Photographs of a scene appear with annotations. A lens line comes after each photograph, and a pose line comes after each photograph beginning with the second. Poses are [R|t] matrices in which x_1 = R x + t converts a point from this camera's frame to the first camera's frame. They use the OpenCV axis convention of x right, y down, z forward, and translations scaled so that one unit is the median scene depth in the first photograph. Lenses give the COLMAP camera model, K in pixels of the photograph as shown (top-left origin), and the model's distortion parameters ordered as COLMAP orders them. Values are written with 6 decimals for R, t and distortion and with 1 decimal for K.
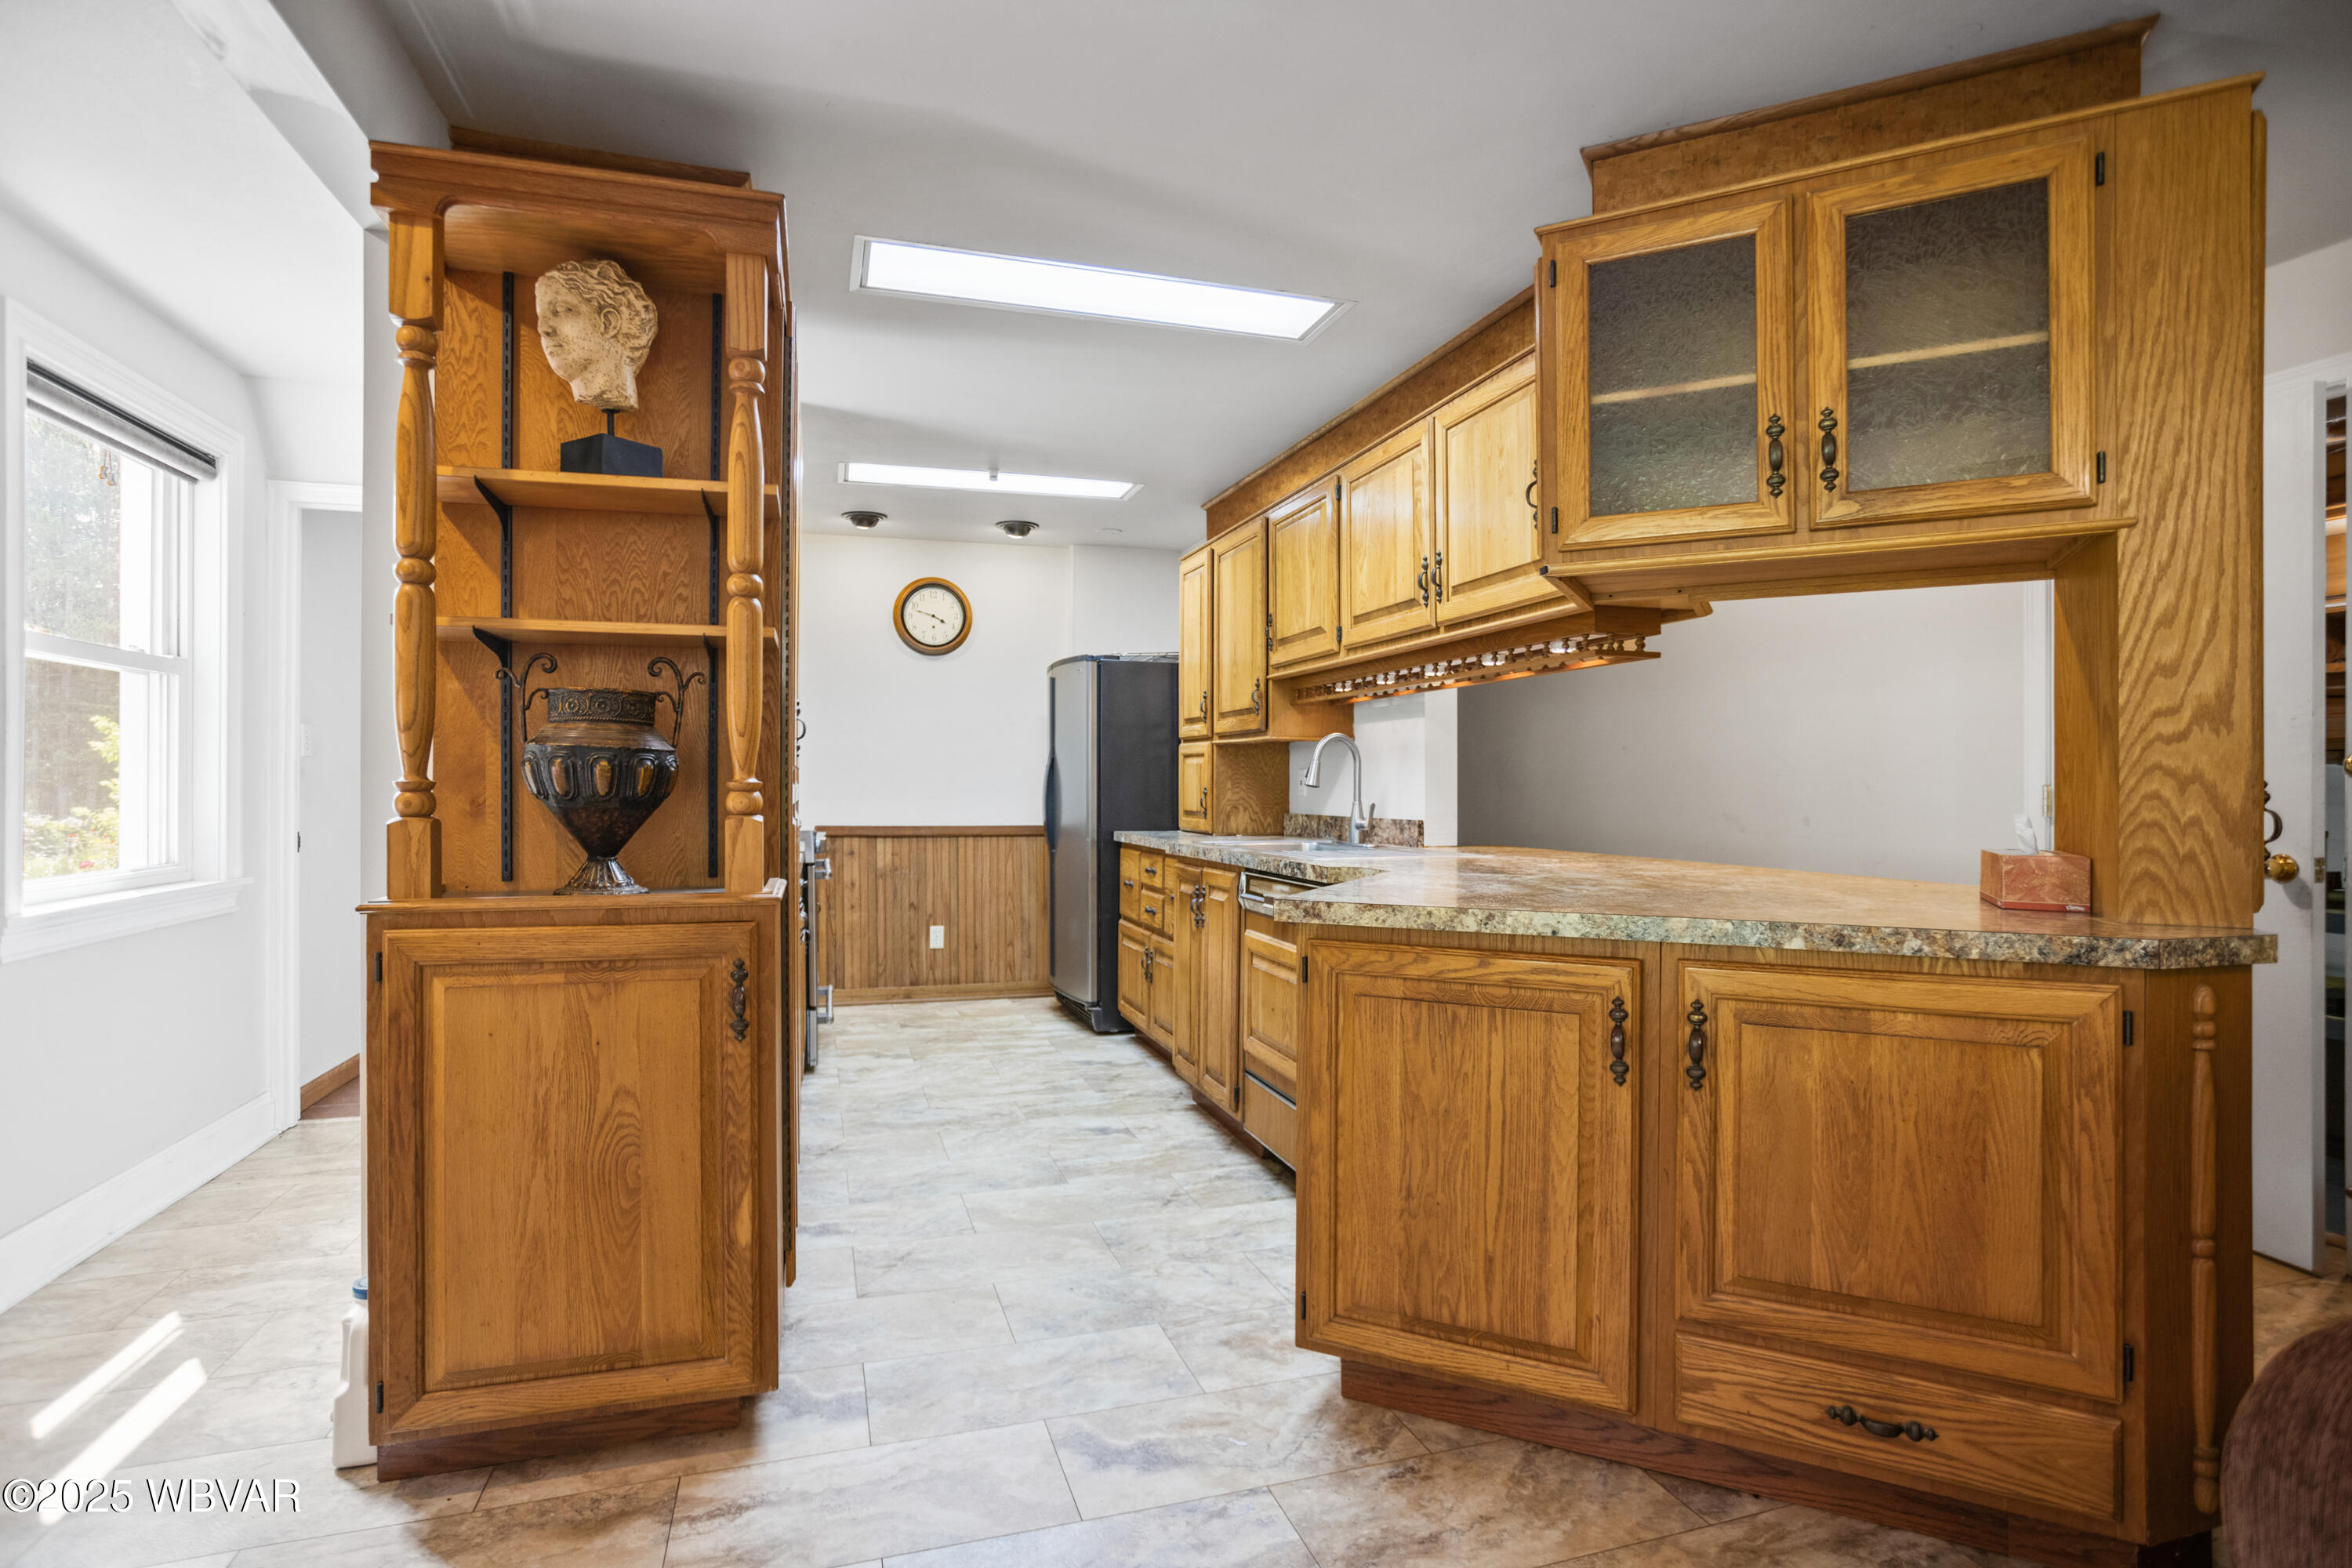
lens RADIAL K [[1190.0, 0, 1187.8], [0, 1190.0, 783.8], [0, 0, 1]] dist [-0.051470, 0.033492]
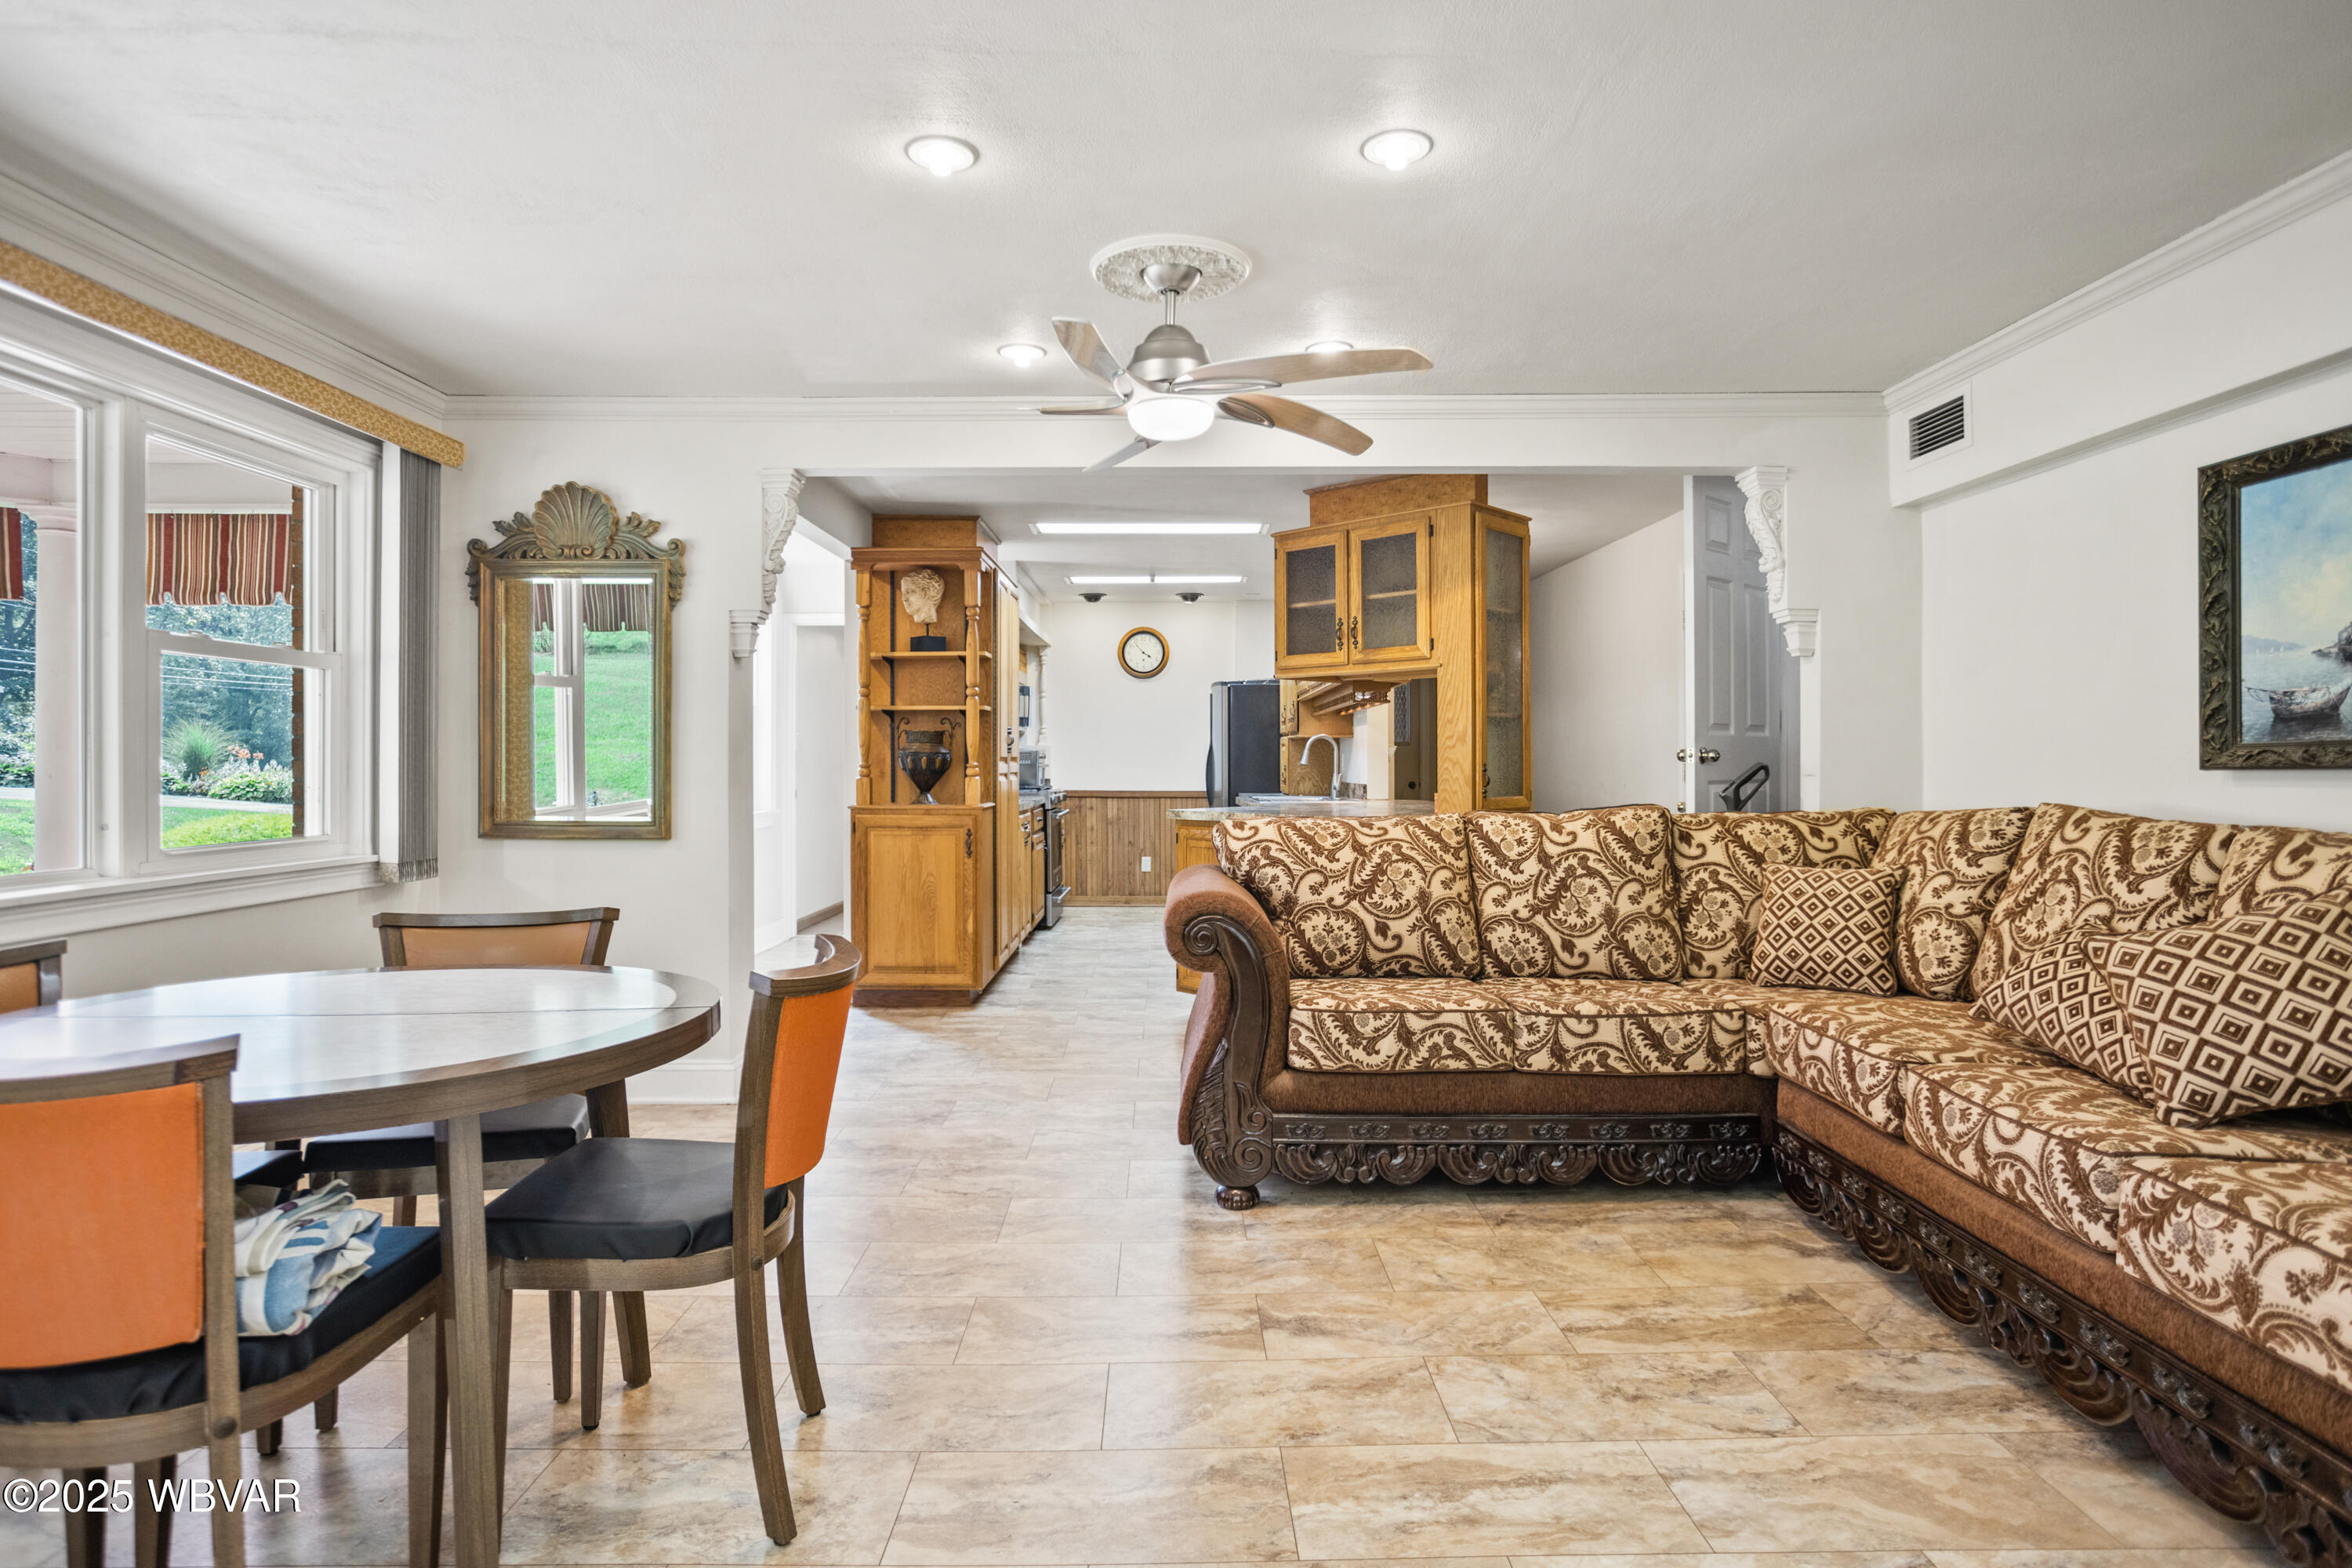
lens RADIAL K [[1254.1, 0, 1175.2], [0, 1254.1, 757.0], [0, 0, 1]] dist [-0.001214, 0.000002]
pose [[0.955552, -0.003044, -0.294806, 0.524814], [0.002104, 0.999992, -0.003506, -0.004053], [0.294814, 0.002730, 0.955551, -0.922305]]
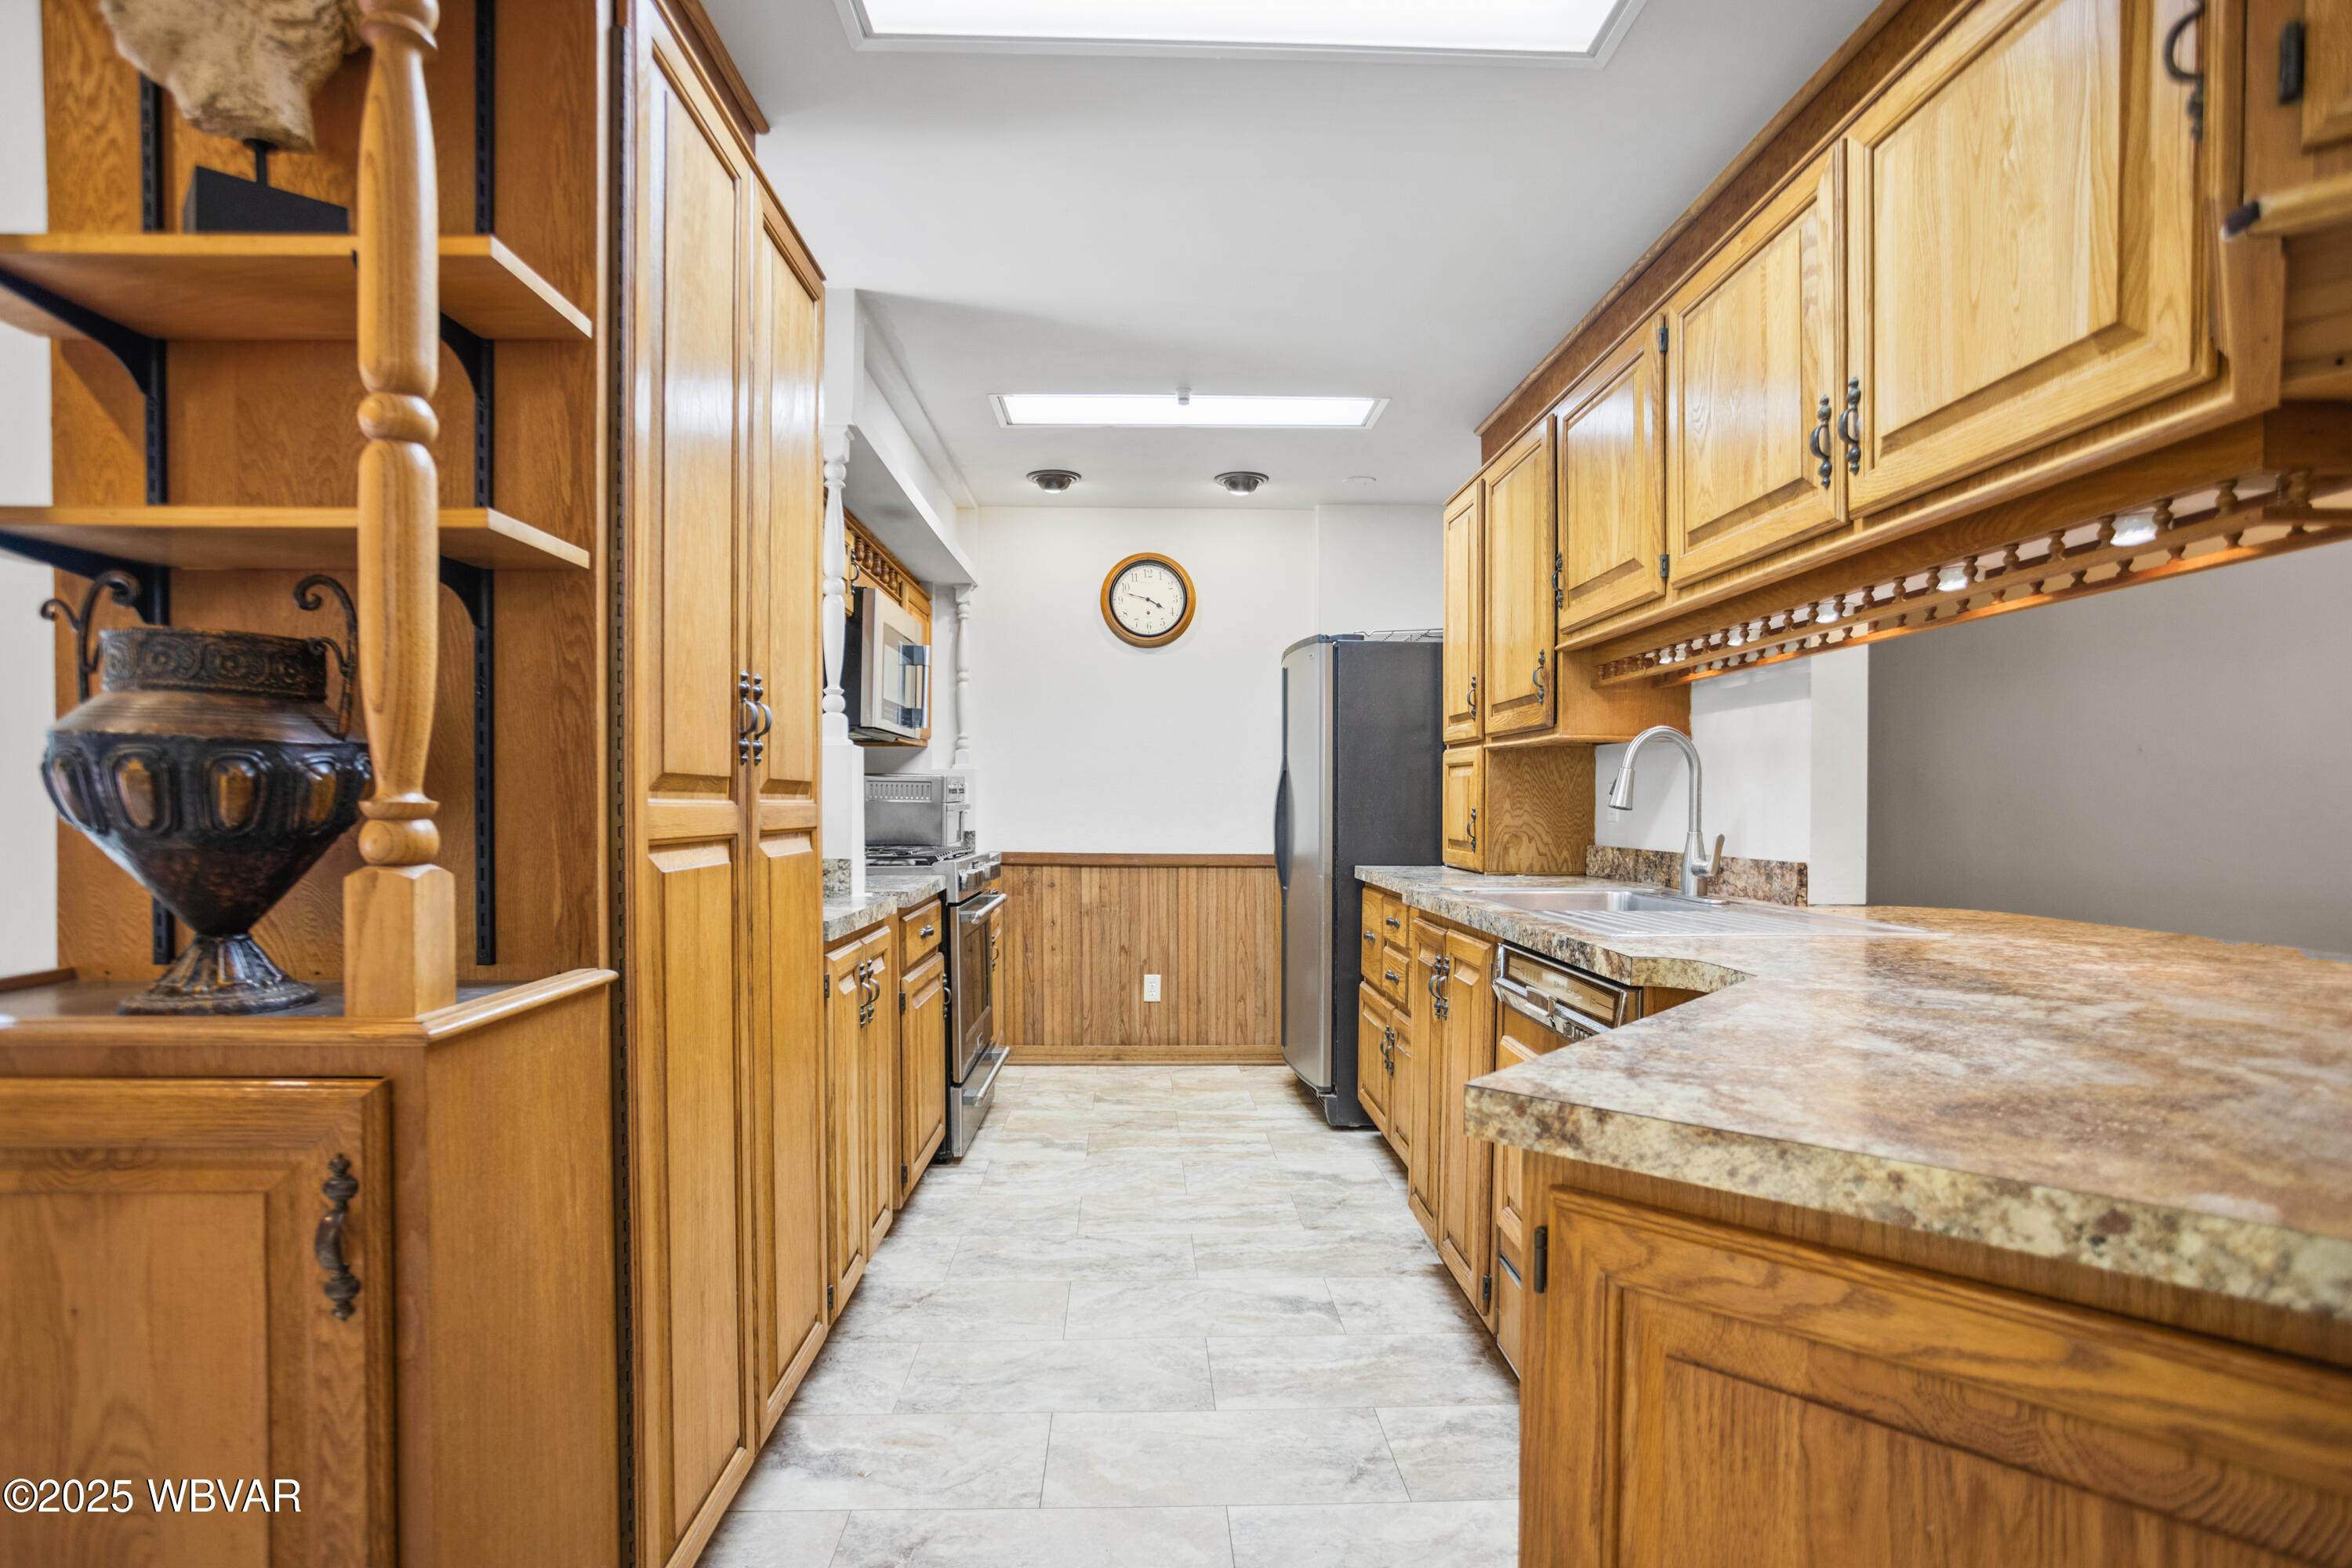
lens RADIAL K [[1208.3, 0, 1166.8], [0, 1208.3, 819.7], [0, 0, 1]] dist [-0.055038, 0.035573]
pose [[0.961590, 0.005099, -0.274441, 0.051866], [-0.001180, 0.999895, 0.014445, -0.000898], [0.274486, -0.013567, 0.961496, 0.340489]]
